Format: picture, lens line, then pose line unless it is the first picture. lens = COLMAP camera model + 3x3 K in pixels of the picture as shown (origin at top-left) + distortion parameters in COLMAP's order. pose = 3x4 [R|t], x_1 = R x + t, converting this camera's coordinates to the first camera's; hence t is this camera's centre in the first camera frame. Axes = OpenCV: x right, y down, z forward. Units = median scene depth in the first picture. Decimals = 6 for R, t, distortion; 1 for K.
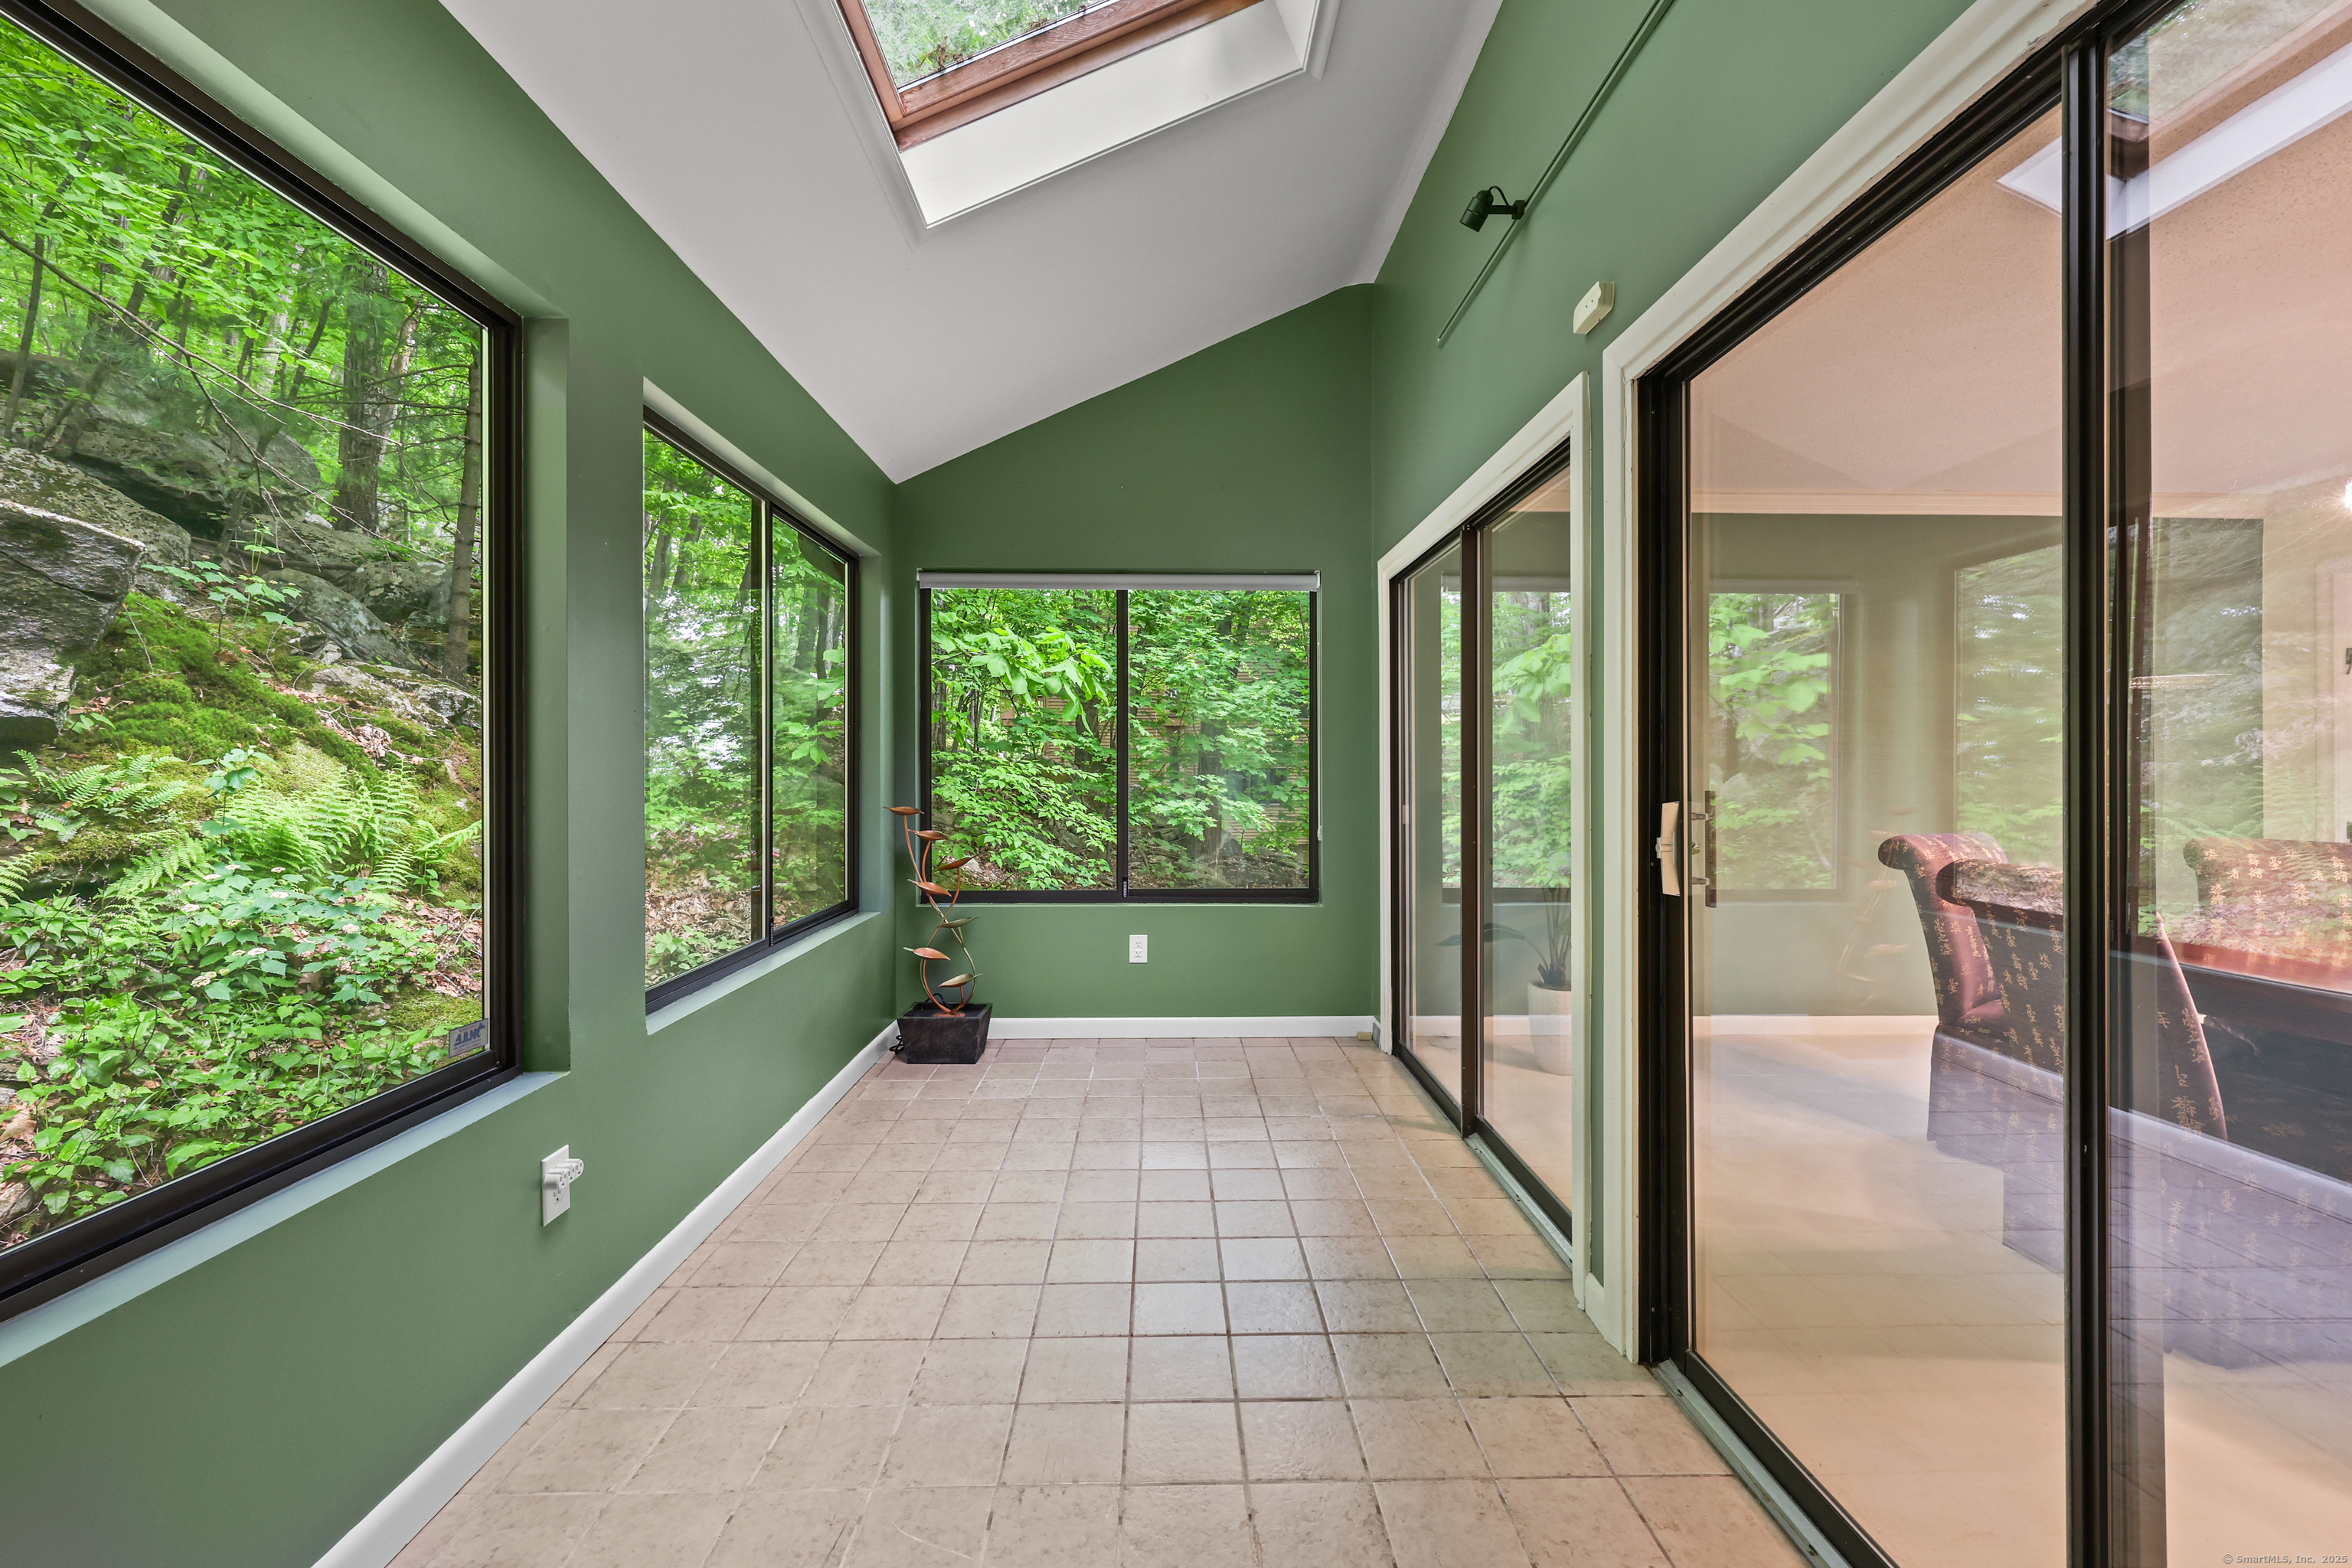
lens RADIAL K [[950.9, 0, 1164.2], [0, 950.9, 767.9], [0, 0, 1]] dist [0.003334, -0.000146]
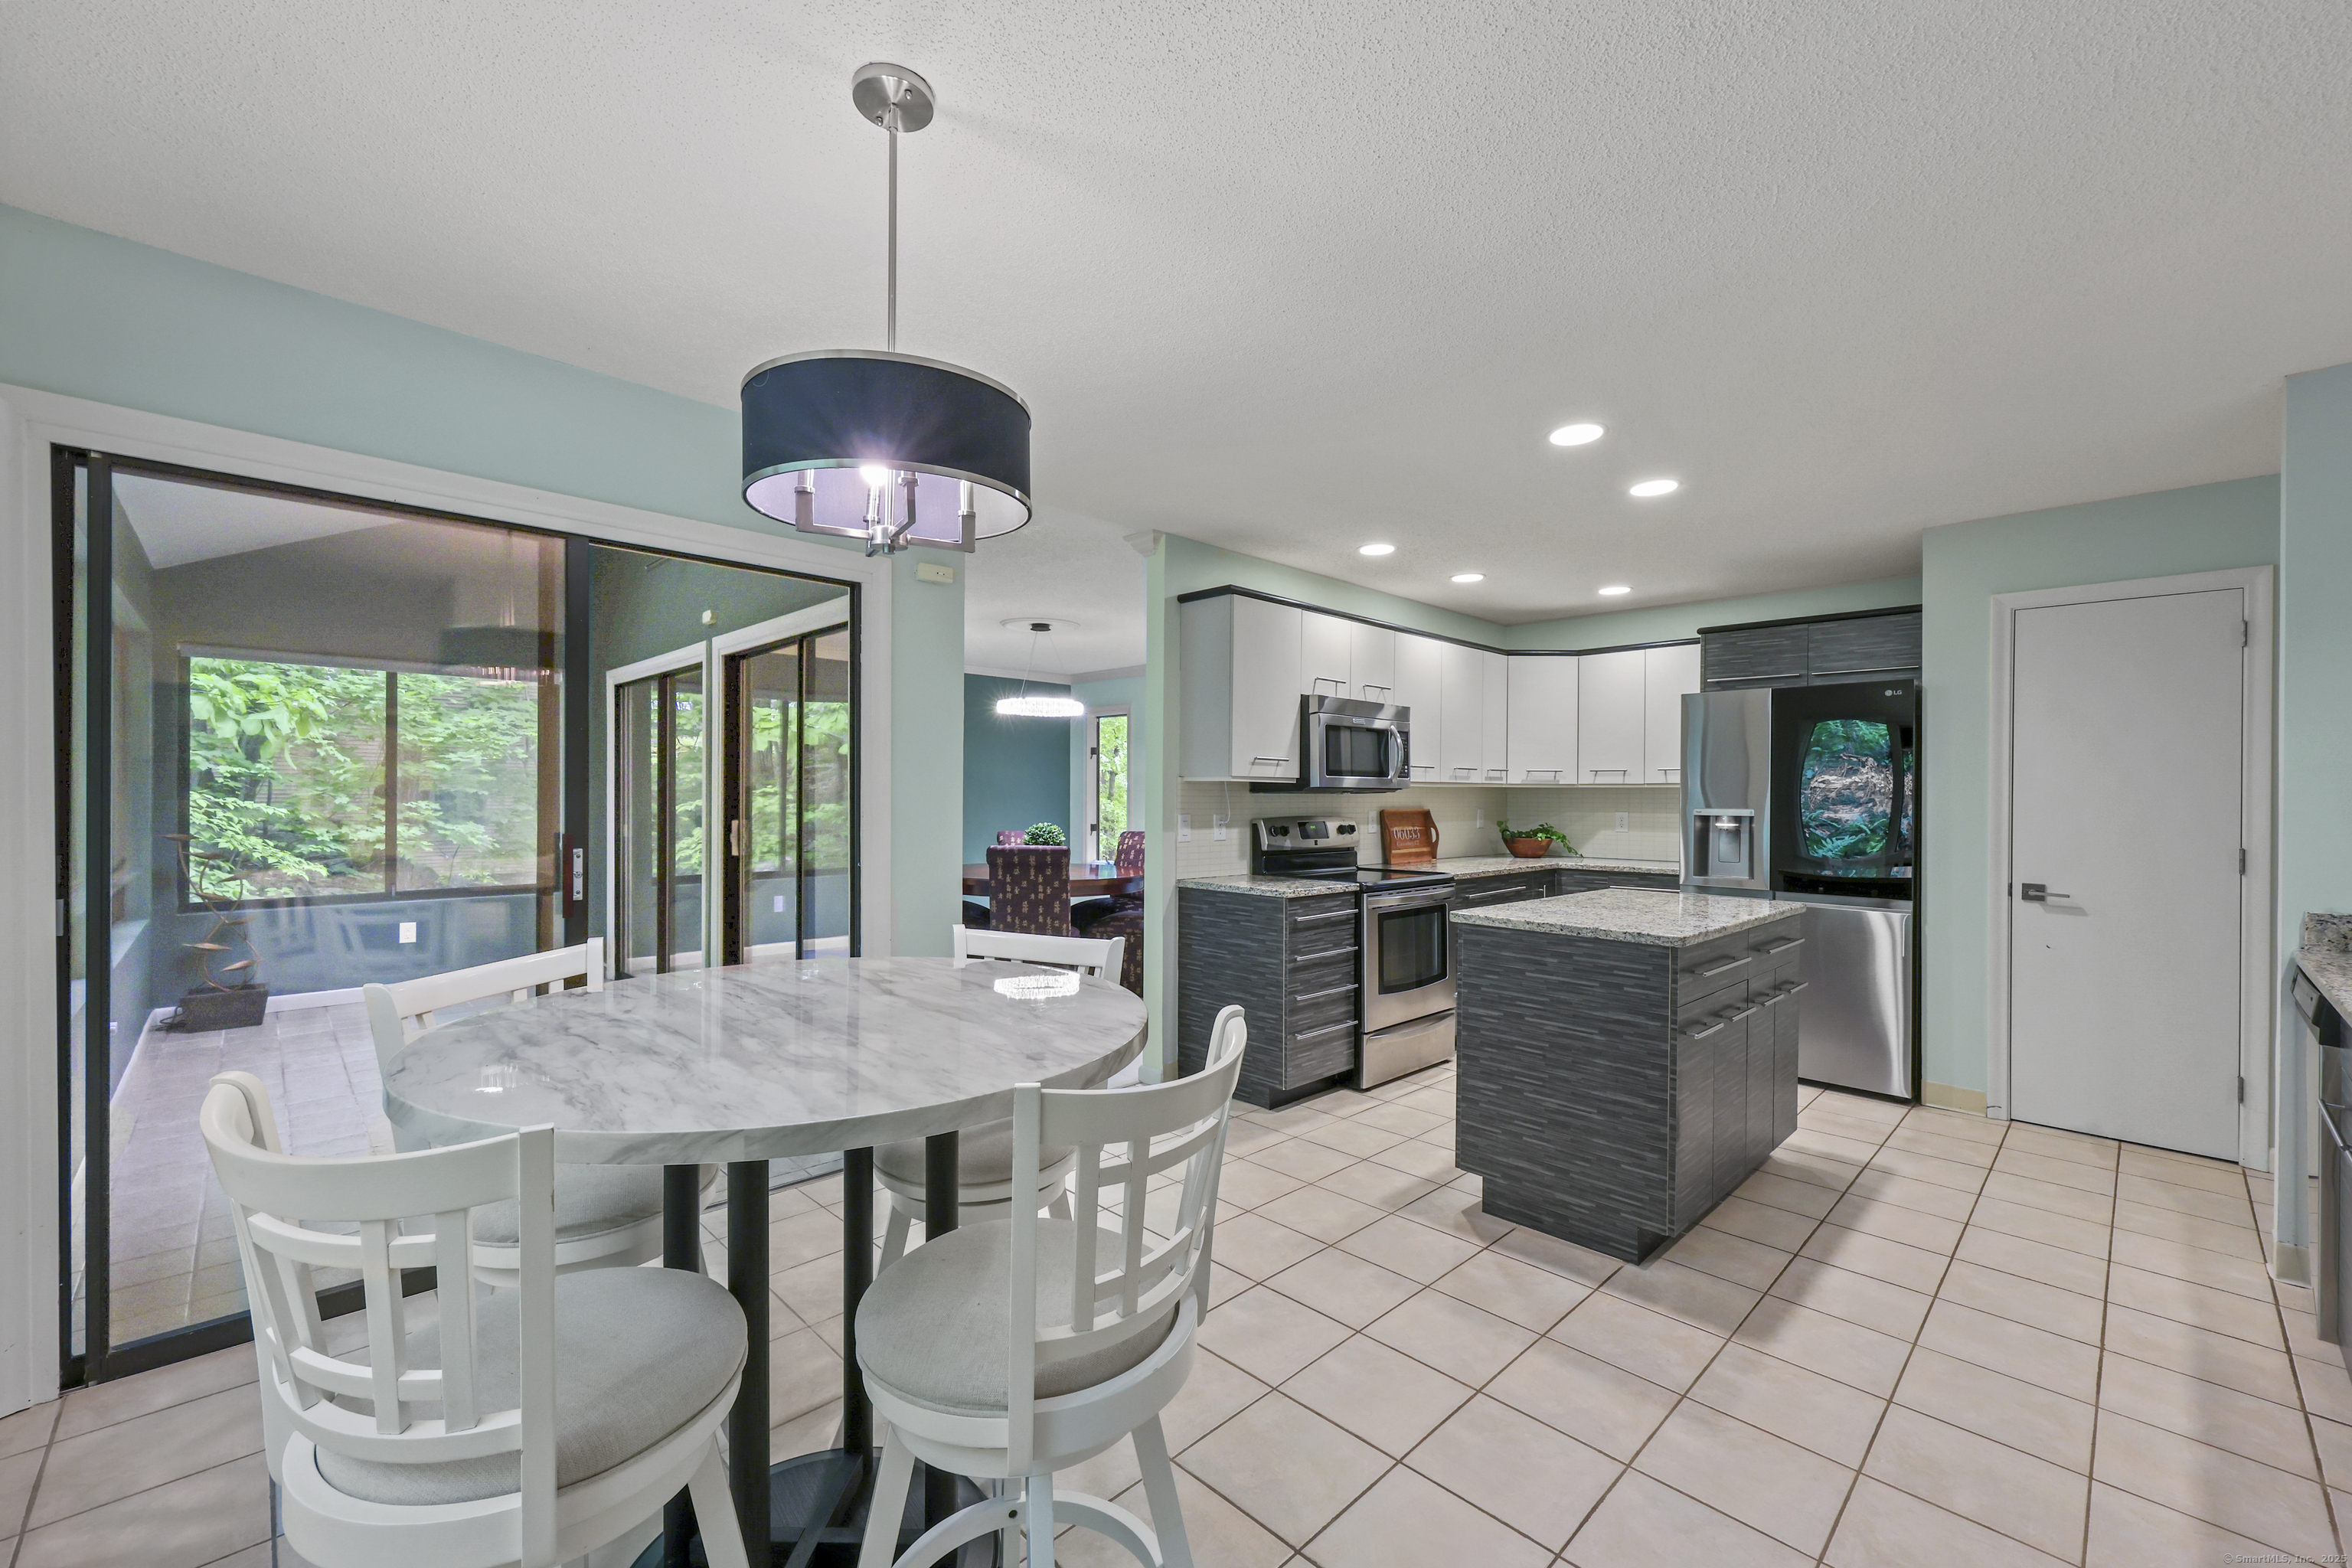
lens RADIAL K [[950.9, 0, 1172.2], [0, 950.9, 789.8], [0, 0, 1]] dist [0.003334, -0.000146]
pose [[0.723674, 0.005647, 0.690119, -0.185111], [-0.006223, 0.999979, -0.001657, -0.022860], [-0.690114, -0.003096, 0.723694, -0.790017]]
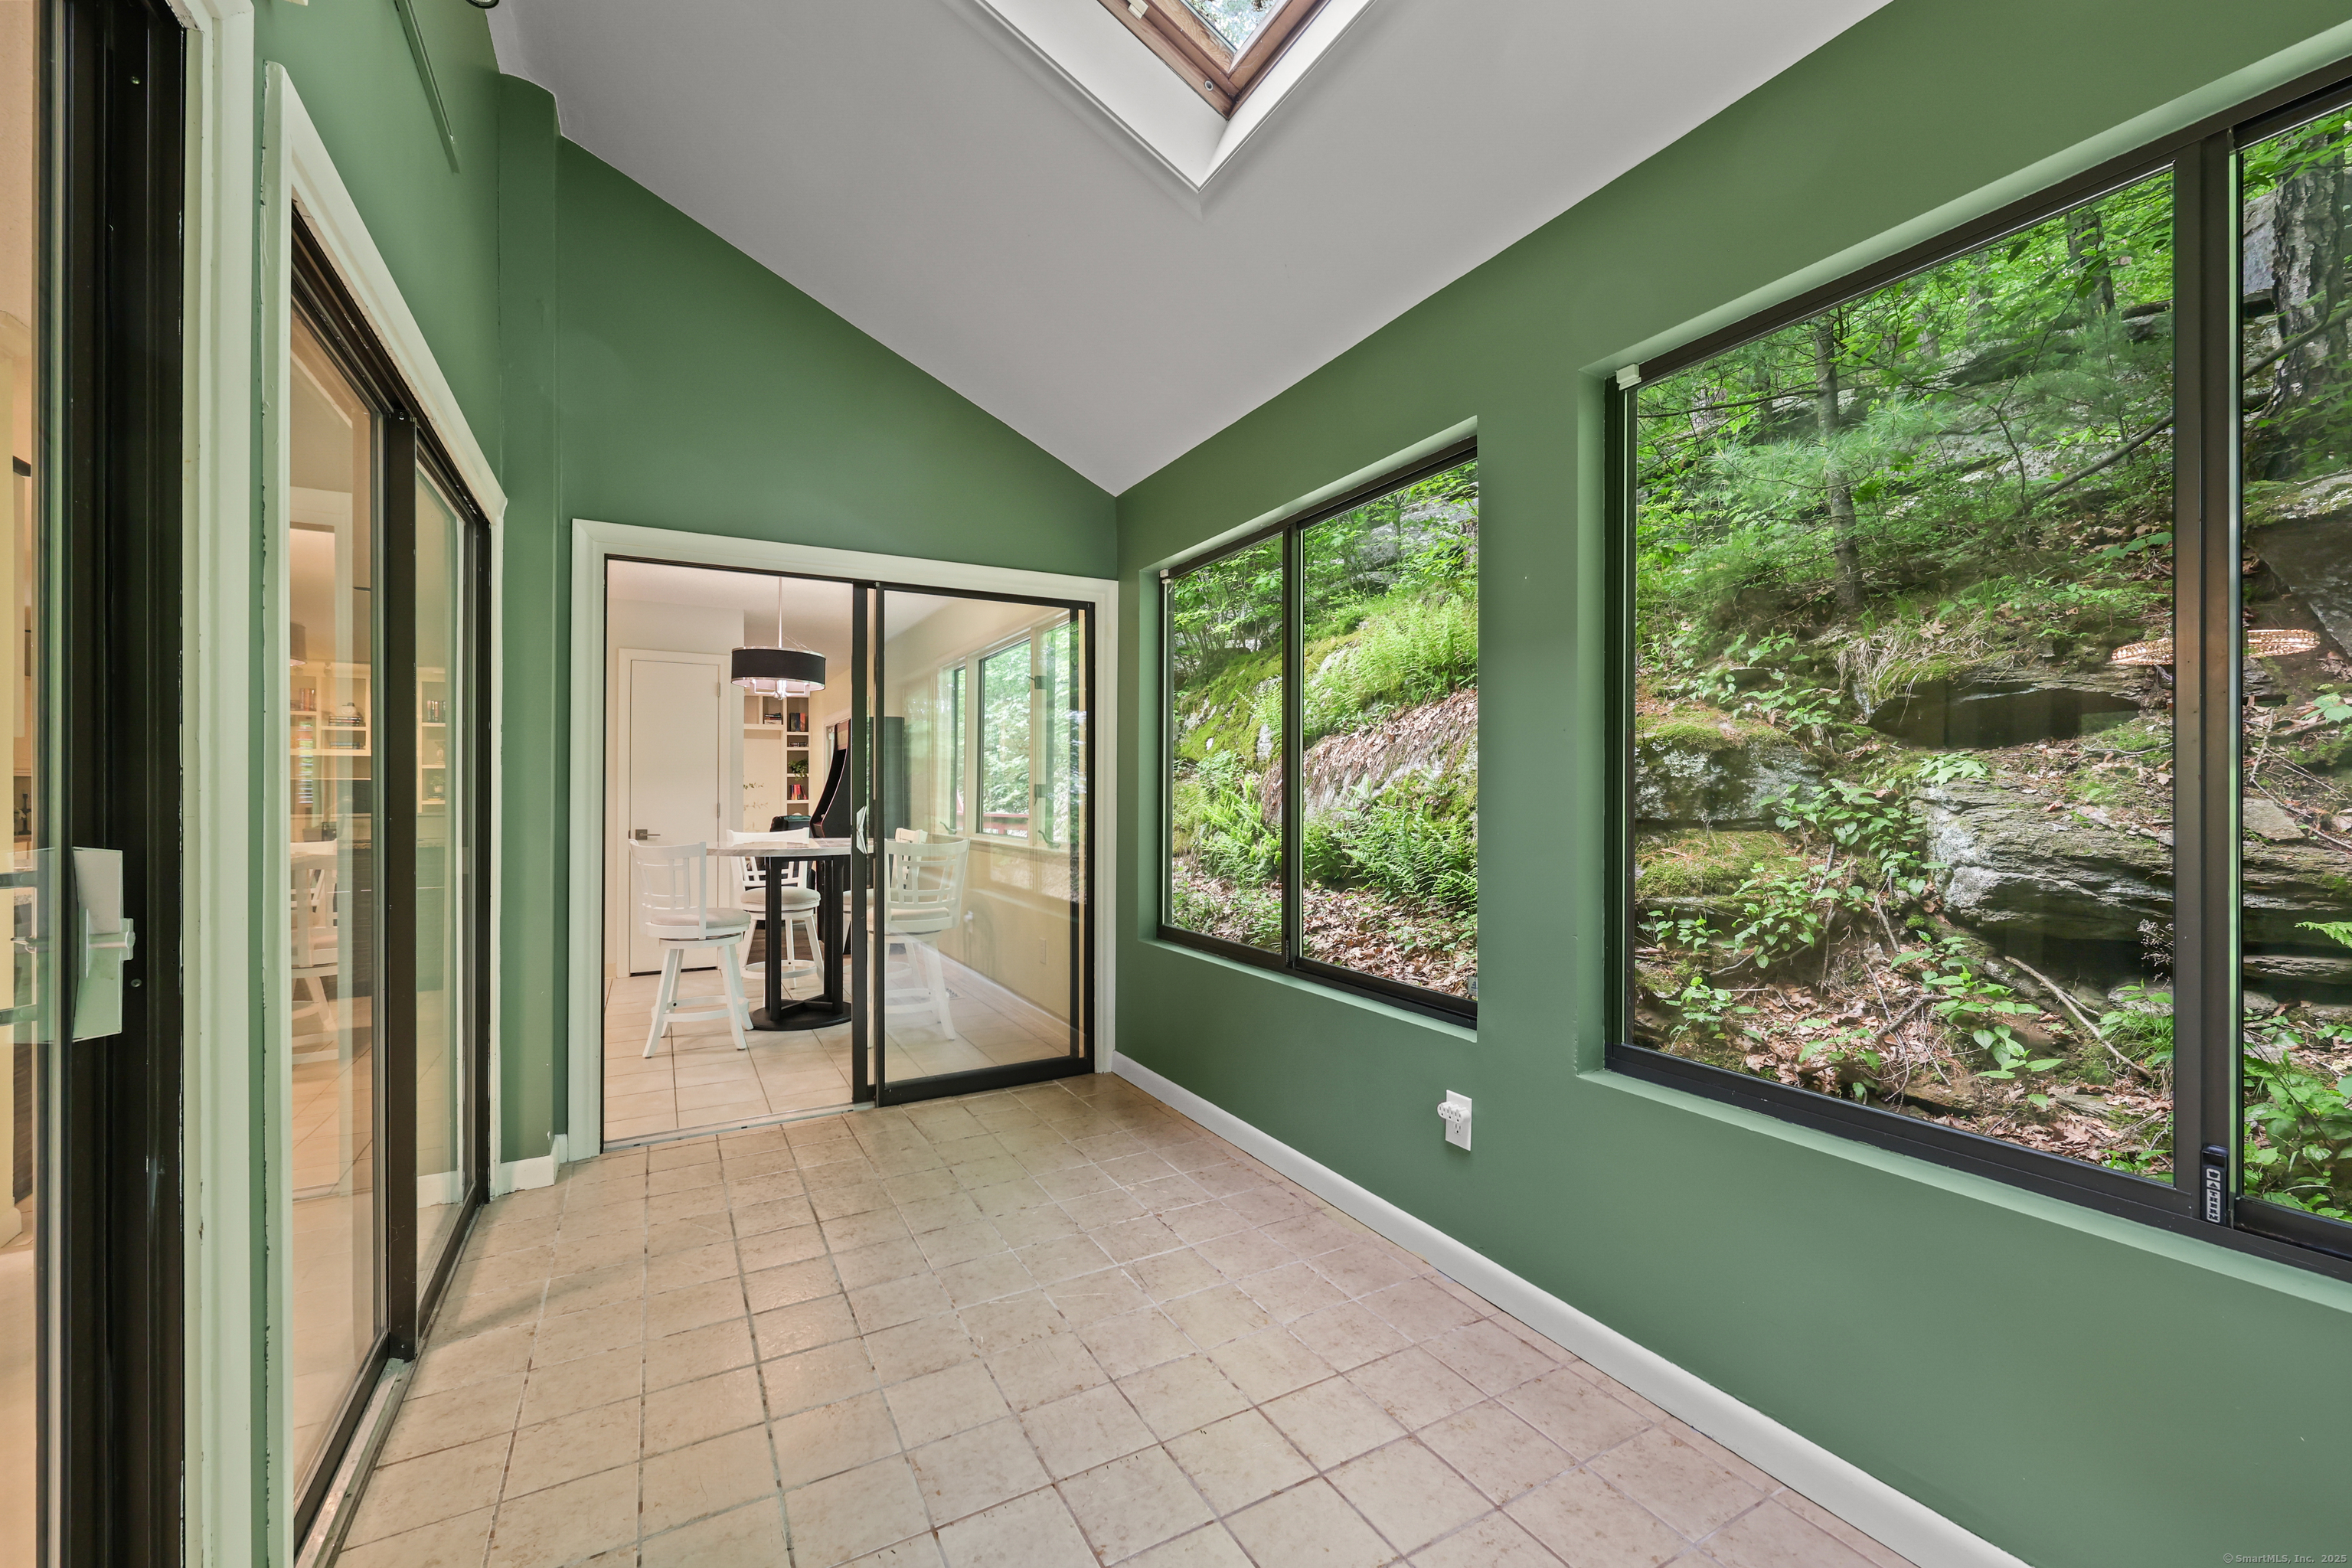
lens RADIAL K [[950.9, 0, 1176.3], [0, 950.9, 796.4], [0, 0, 1]] dist [0.003334, -0.000146]
pose [[-0.878465, 0.006032, -0.477768, 0.670320], [0.004565, 0.999981, 0.004231, 0.013603], [0.477784, 0.001535, -0.878476, 4.562940]]
